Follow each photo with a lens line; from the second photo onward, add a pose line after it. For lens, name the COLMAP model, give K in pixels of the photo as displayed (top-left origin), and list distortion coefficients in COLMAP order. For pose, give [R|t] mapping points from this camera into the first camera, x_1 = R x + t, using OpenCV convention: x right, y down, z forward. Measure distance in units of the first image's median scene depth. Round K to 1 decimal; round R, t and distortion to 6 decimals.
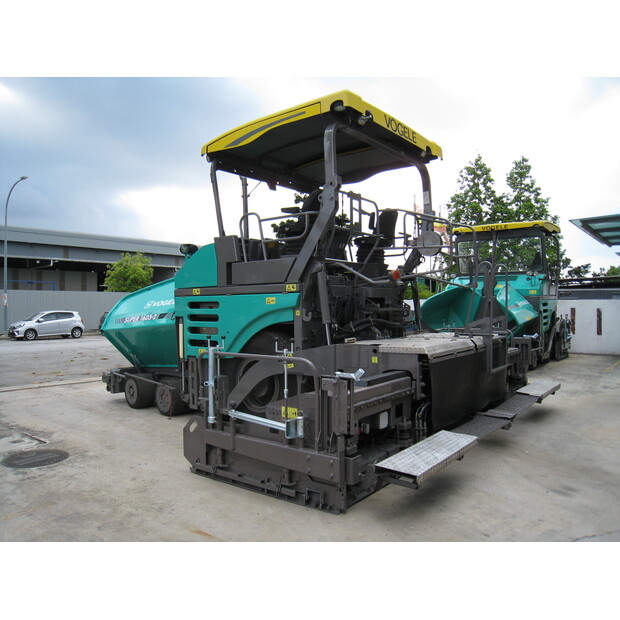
lens RADIAL K [[502.8, 0, 318.3], [0, 502.8, 310.0], [0, 0, 1]] dist [-0.164397, 0.121782]
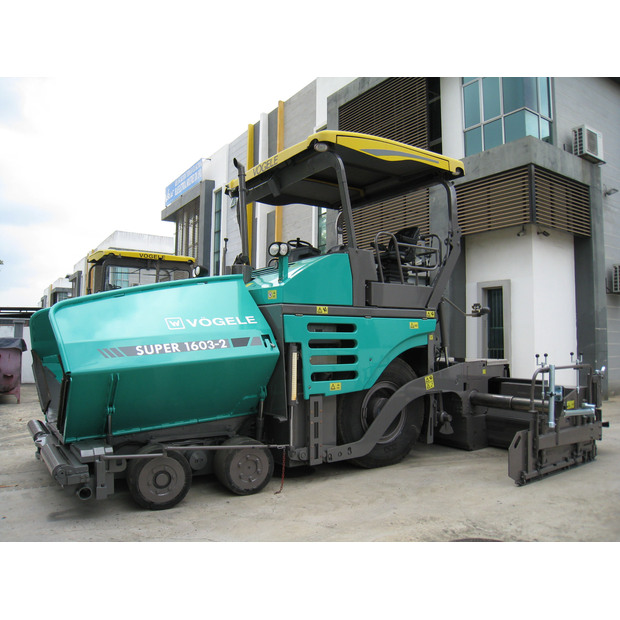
lens RADIAL K [[502.8, 0, 318.3], [0, 502.8, 310.0], [0, 0, 1]] dist [-0.164397, 0.121782]
pose [[0.307991, 0.052155, 0.949959, -1.114170], [-0.005707, 0.998580, -0.052974, 0.005154], [-0.951372, 0.010895, 0.307851, 0.860792]]
